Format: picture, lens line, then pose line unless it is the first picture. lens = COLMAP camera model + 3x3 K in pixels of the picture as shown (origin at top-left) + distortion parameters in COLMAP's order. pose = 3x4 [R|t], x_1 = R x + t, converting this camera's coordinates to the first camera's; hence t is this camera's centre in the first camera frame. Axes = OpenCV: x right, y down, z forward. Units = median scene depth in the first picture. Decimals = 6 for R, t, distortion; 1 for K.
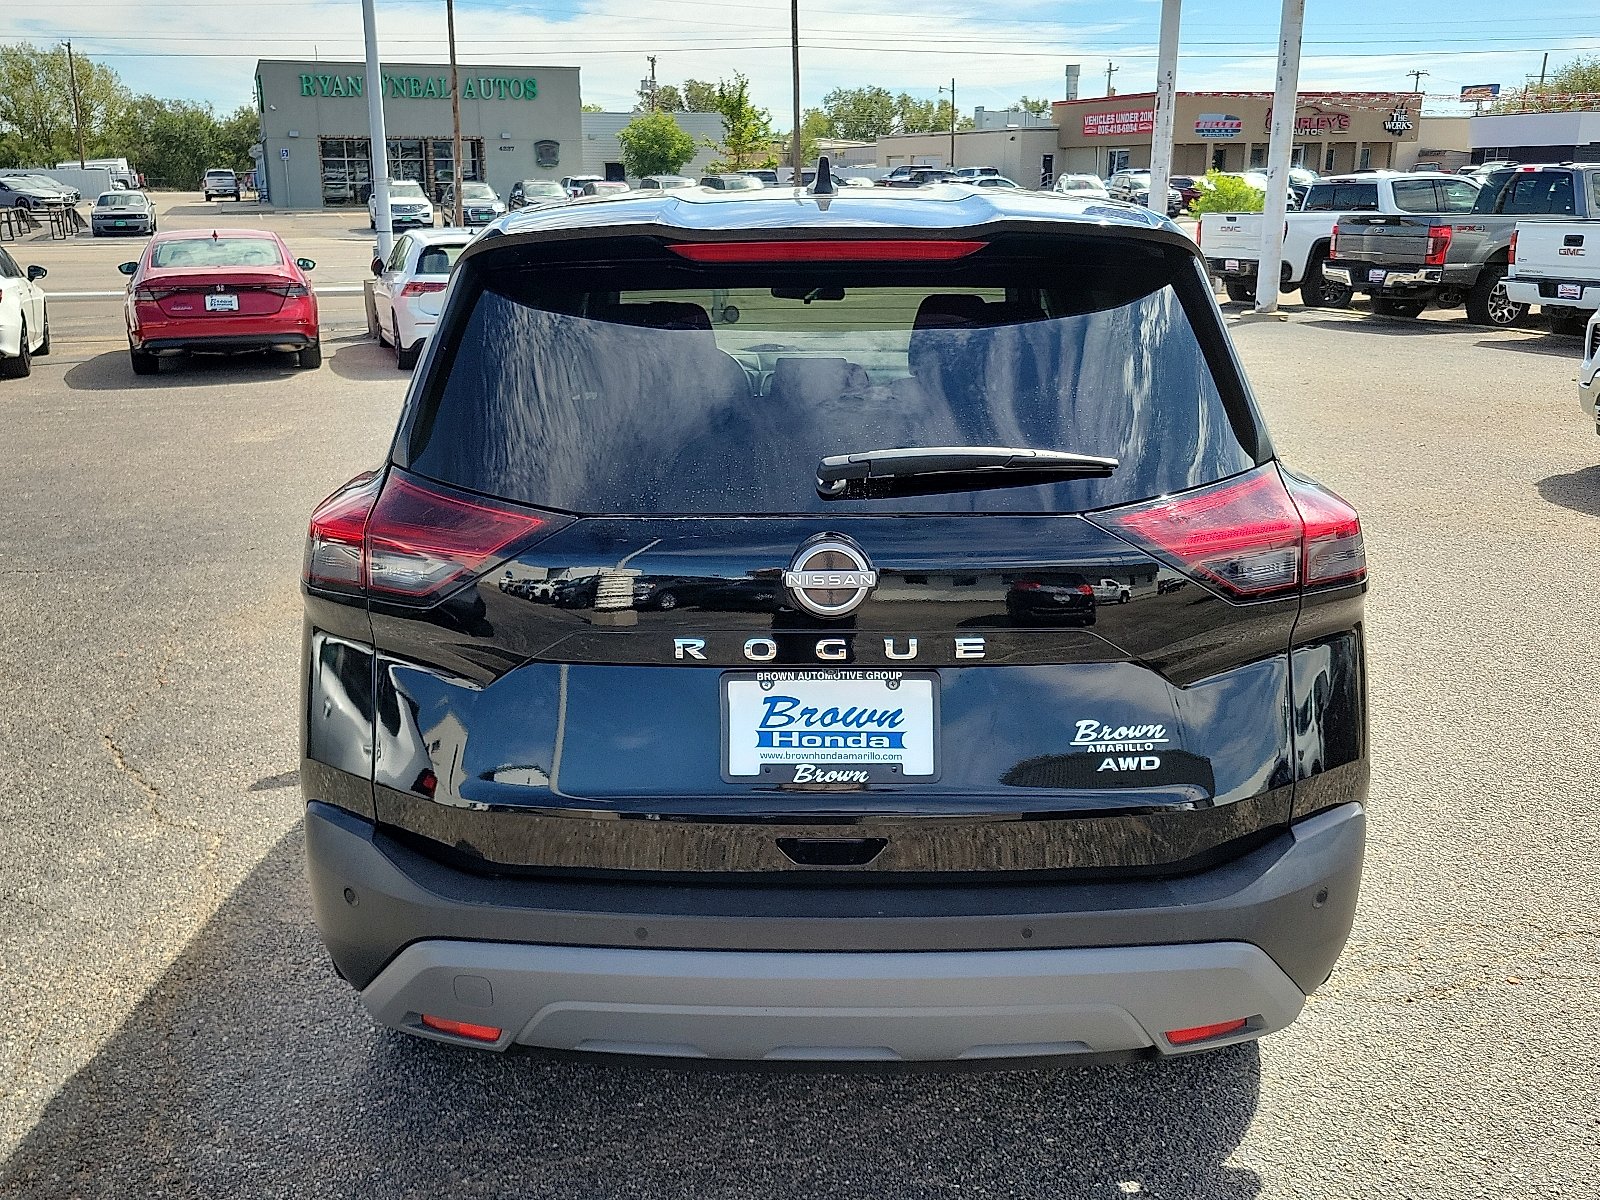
lens RADIAL K [[1461.0, 0, 764.4], [0, 1461.0, 596.1], [0, 0, 1]] dist [0.047406, -0.012407]
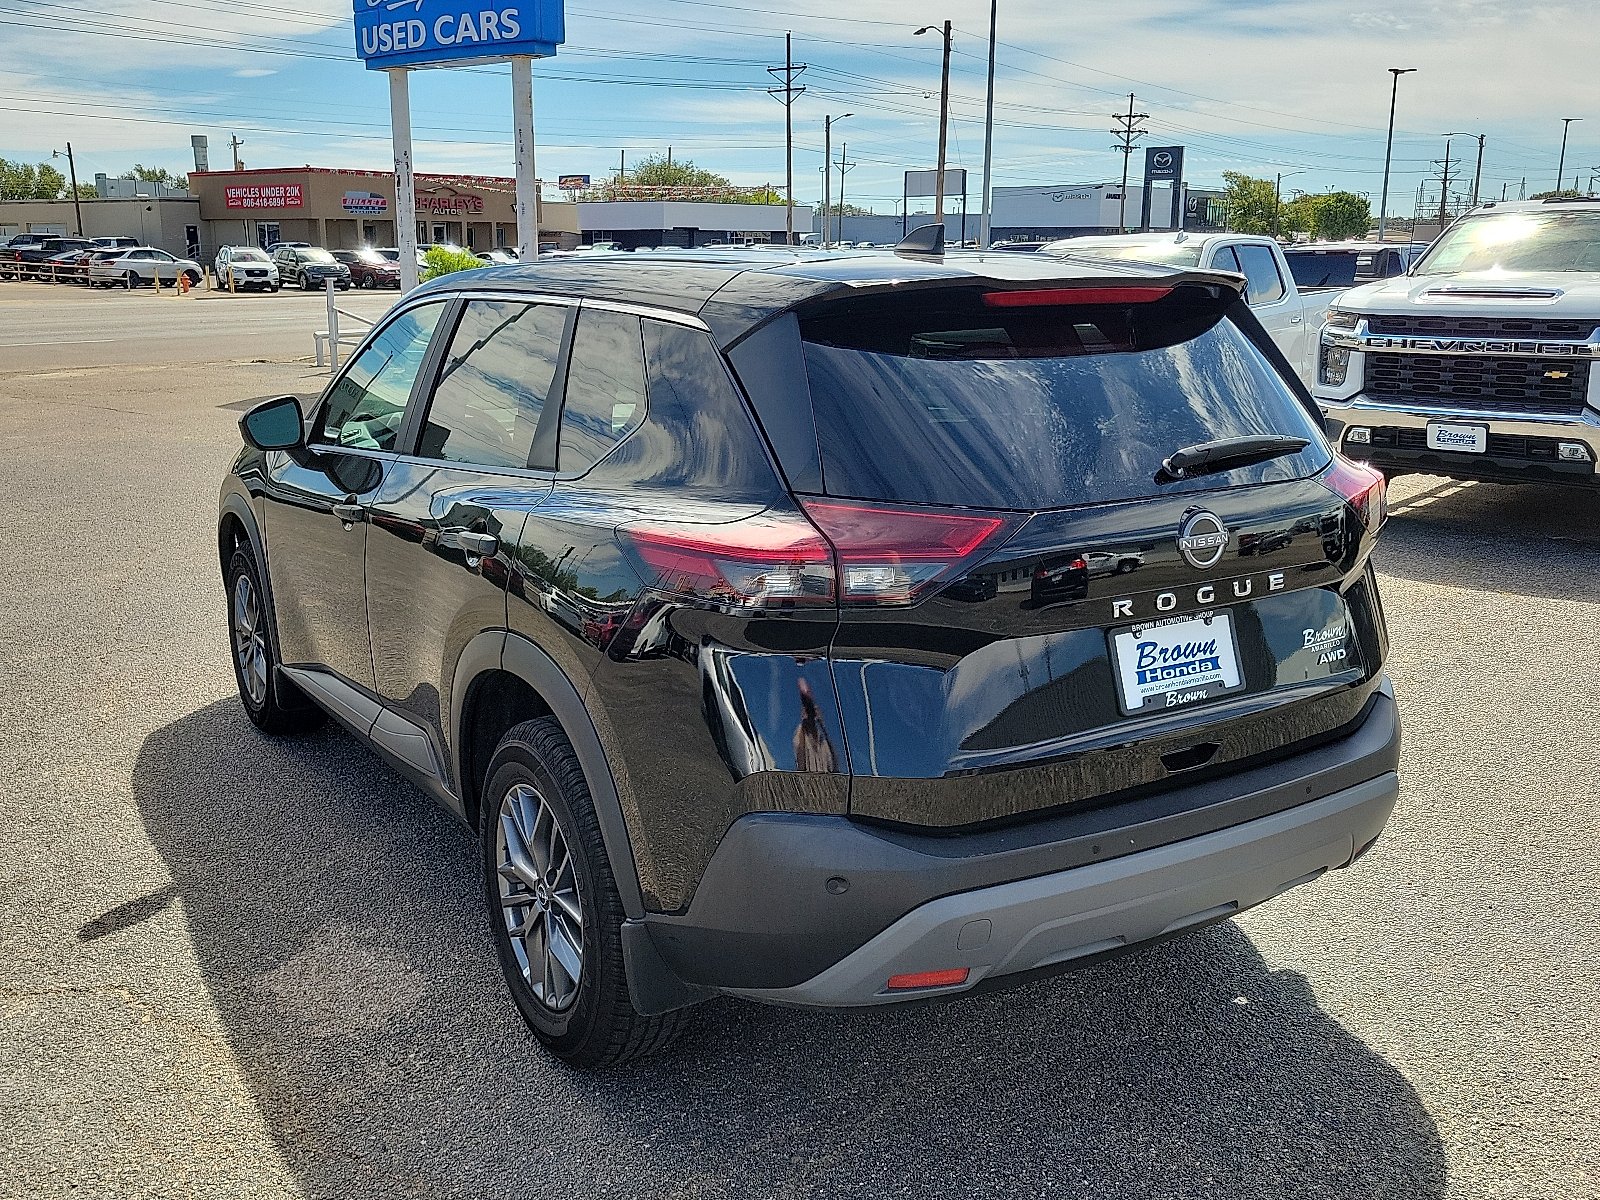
lens RADIAL K [[1461.0, 0, 764.4], [0, 1461.0, 596.1], [0, 0, 1]] dist [0.047406, -0.012407]
pose [[0.845940, -0.118717, 0.519896, -0.920557], [0.143245, 0.989662, -0.007092, -0.008994], [-0.513679, 0.080472, 0.854200, 0.084101]]
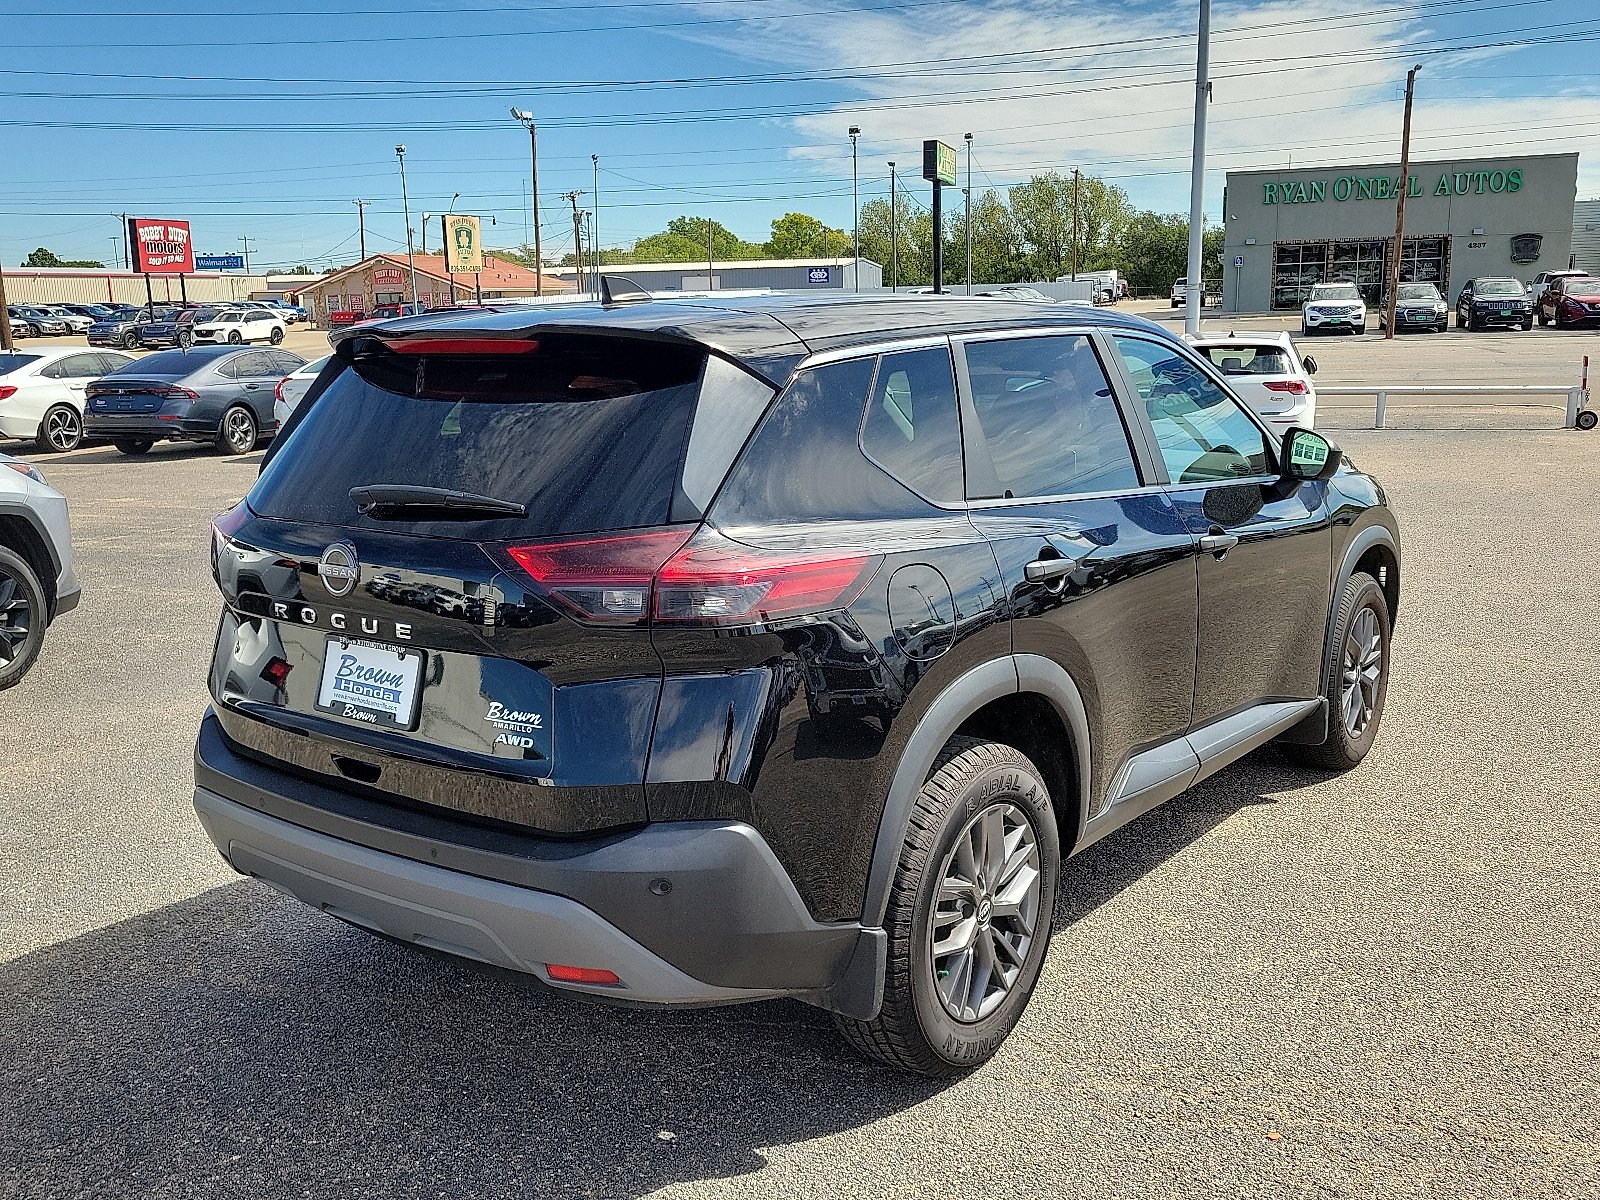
lens RADIAL K [[1471.7, 0, 794.3], [0, 1471.7, 616.2], [0, 0, 1]] dist [0.045080, -0.006460]
pose [[0.809917, 0.110904, -0.575965, 1.186853], [-0.142506, 0.989745, -0.009811, -0.016660], [0.568970, 0.090024, 0.817416, 0.066017]]
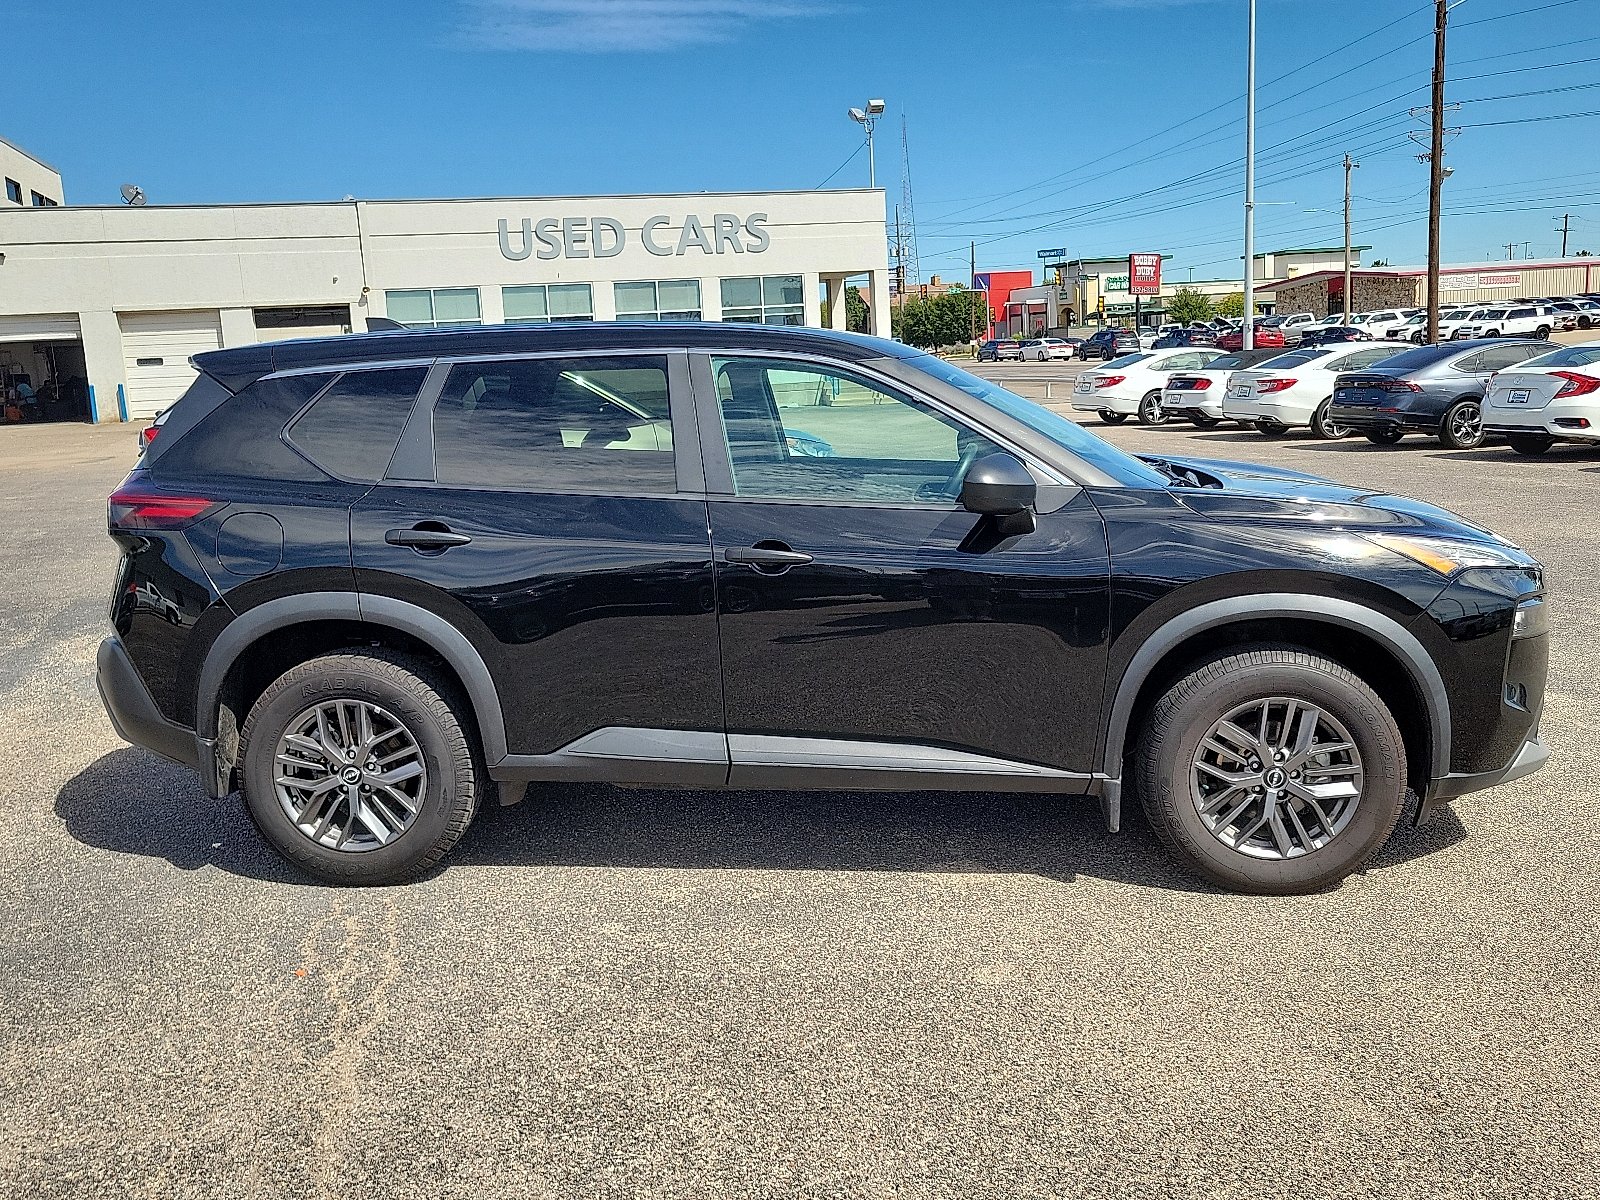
lens RADIAL K [[1471.7, 0, 794.3], [0, 1471.7, 616.2], [0, 0, 1]] dist [0.045080, -0.006460]
pose [[-0.080972, 0.189148, -0.978604, 2.505798], [-0.227442, 0.952418, 0.202906, -0.559963], [0.970419, 0.239005, -0.034099, 2.126337]]
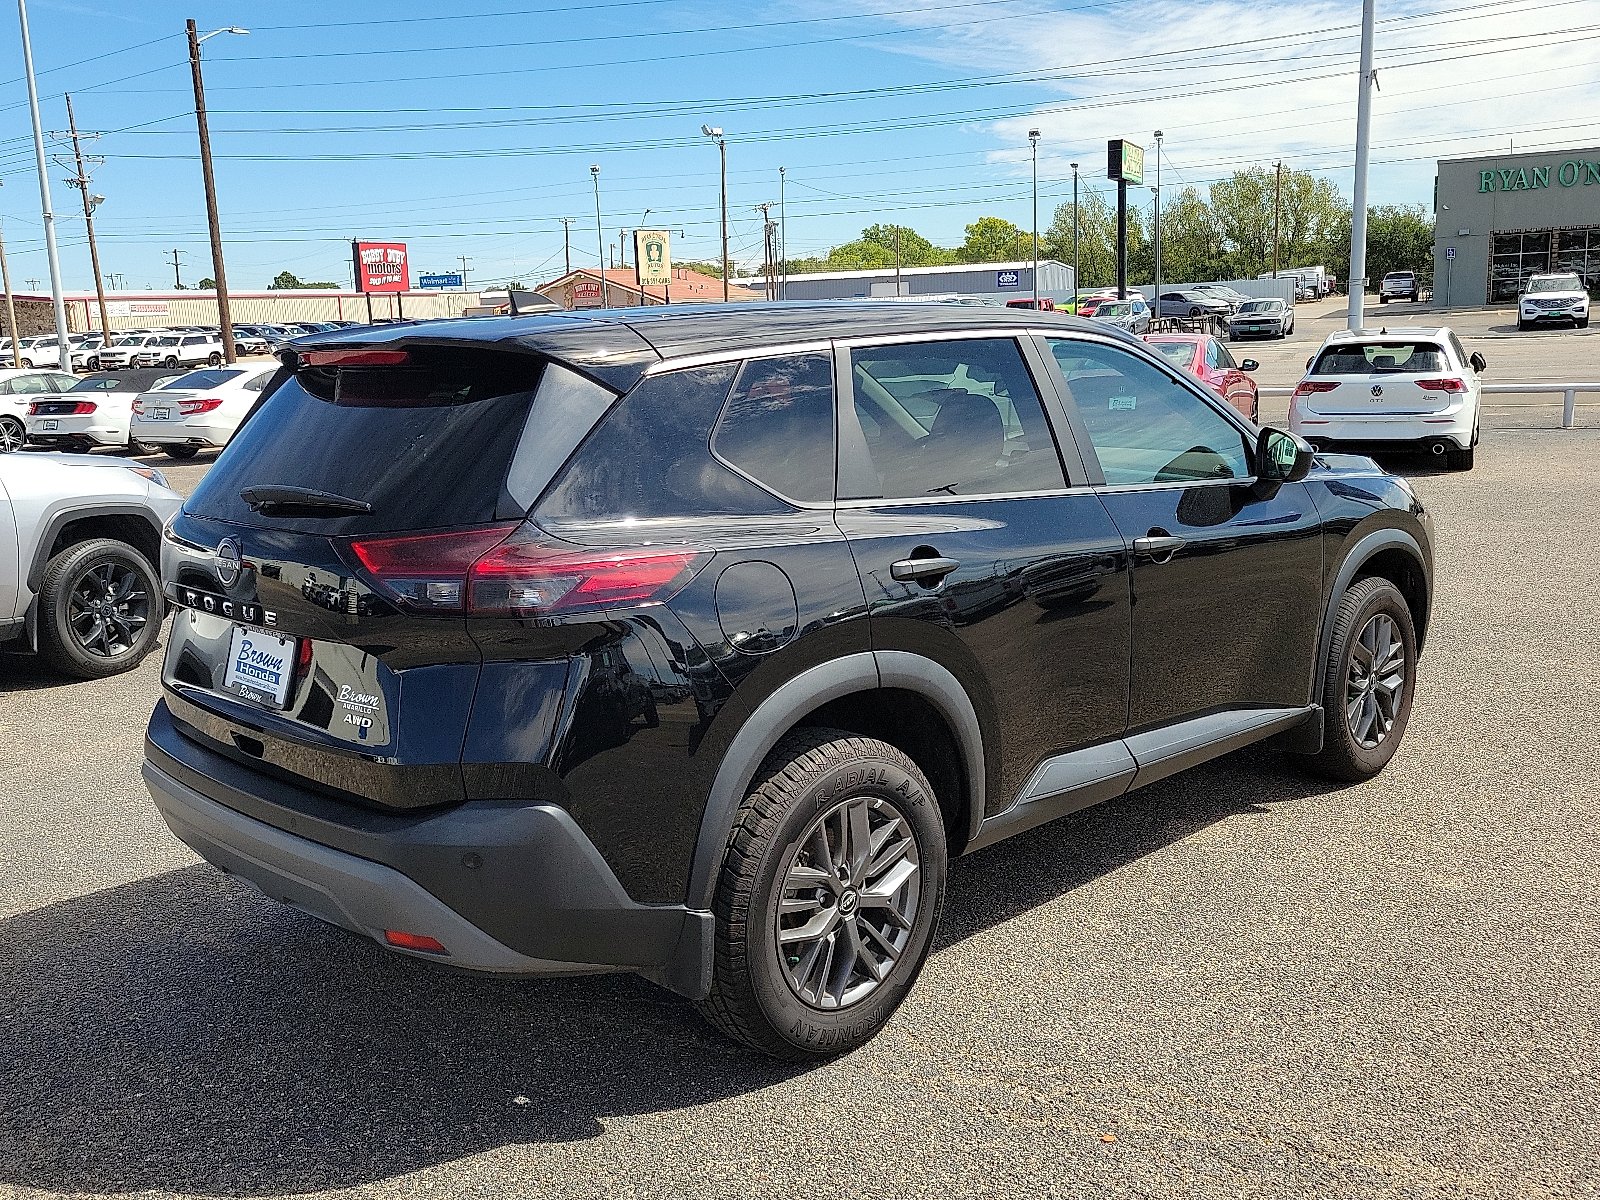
lens RADIAL K [[1461.0, 0, 764.4], [0, 1461.0, 596.1], [0, 0, 1]] dist [0.047406, -0.012407]
pose [[0.710426, 0.110571, -0.695032, 1.485019], [-0.156013, 0.987752, -0.002329, -0.060365], [0.686262, 0.110088, 0.718975, 0.246406]]
